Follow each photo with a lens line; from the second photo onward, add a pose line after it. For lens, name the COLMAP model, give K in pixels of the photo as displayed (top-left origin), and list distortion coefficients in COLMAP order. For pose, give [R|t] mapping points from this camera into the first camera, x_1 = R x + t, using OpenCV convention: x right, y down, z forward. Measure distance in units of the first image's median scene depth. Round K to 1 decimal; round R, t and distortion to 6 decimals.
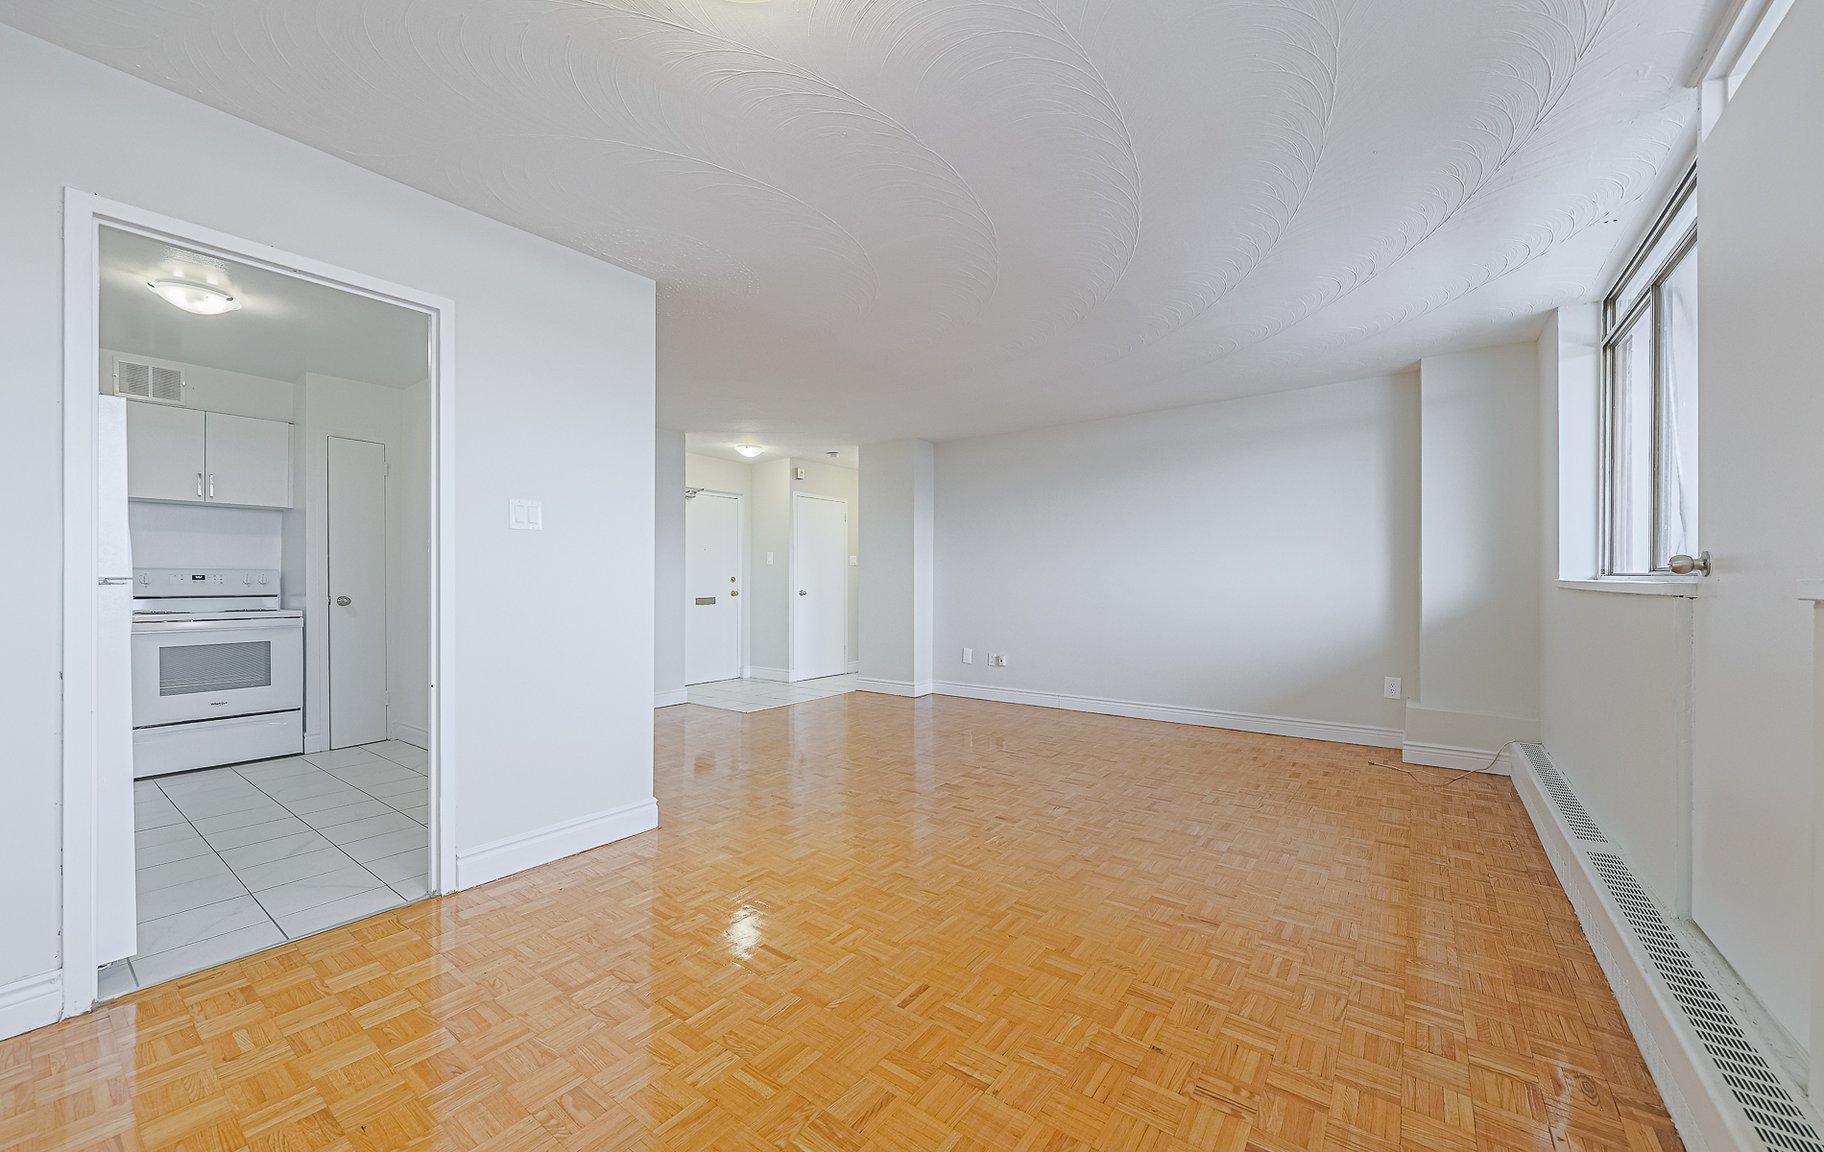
lens RADIAL K [[693.2, 0, 912.0], [0, 693.2, 576.0], [0, 0, 1]] dist [-0.000794, -0.000086]
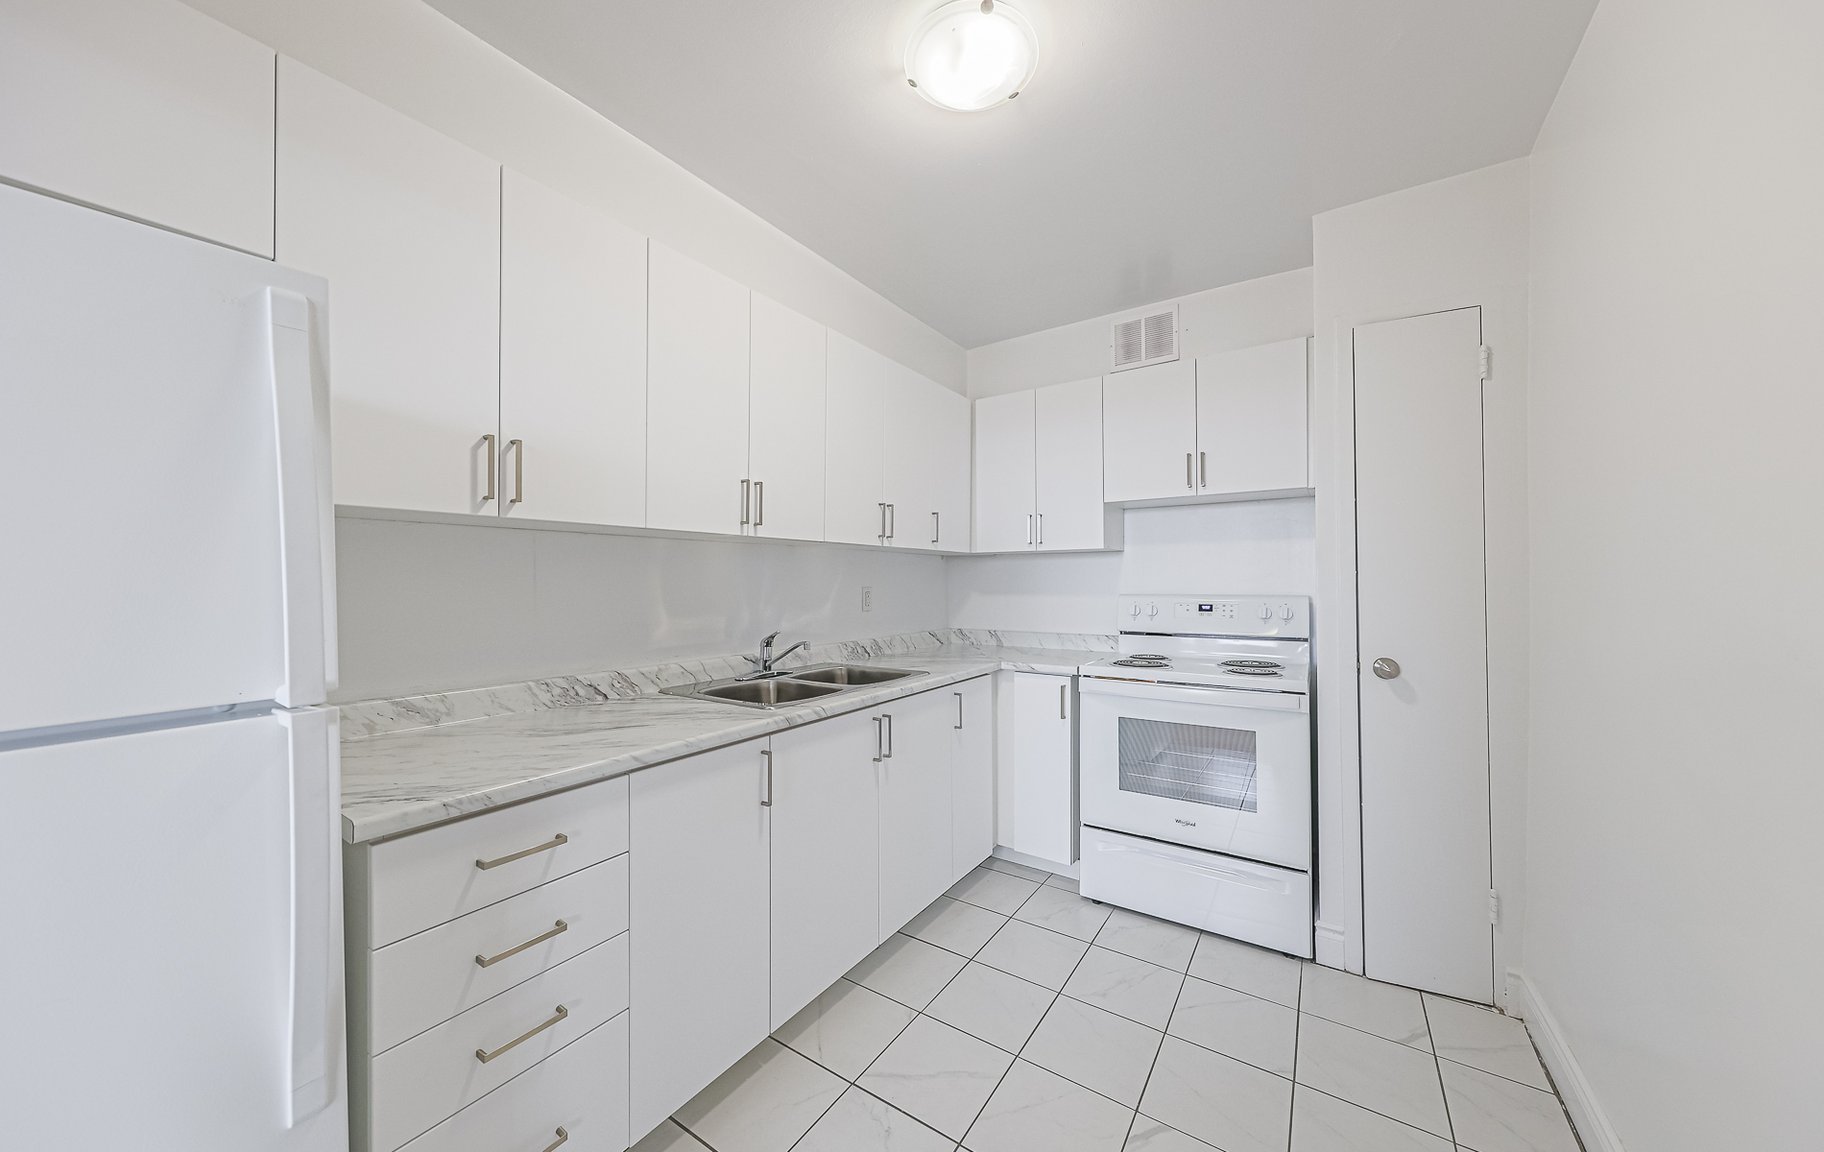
lens RADIAL K [[609.7, 0, 929.0], [0, 609.7, 588.4], [0, 0, 1]] dist [-0.001048, -0.000256]
pose [[0.055182, -0.002617, -0.998473, -0.444770], [0.006582, 0.999976, -0.002257, -0.018172], [0.998455, -0.006448, 0.055198, 0.691915]]
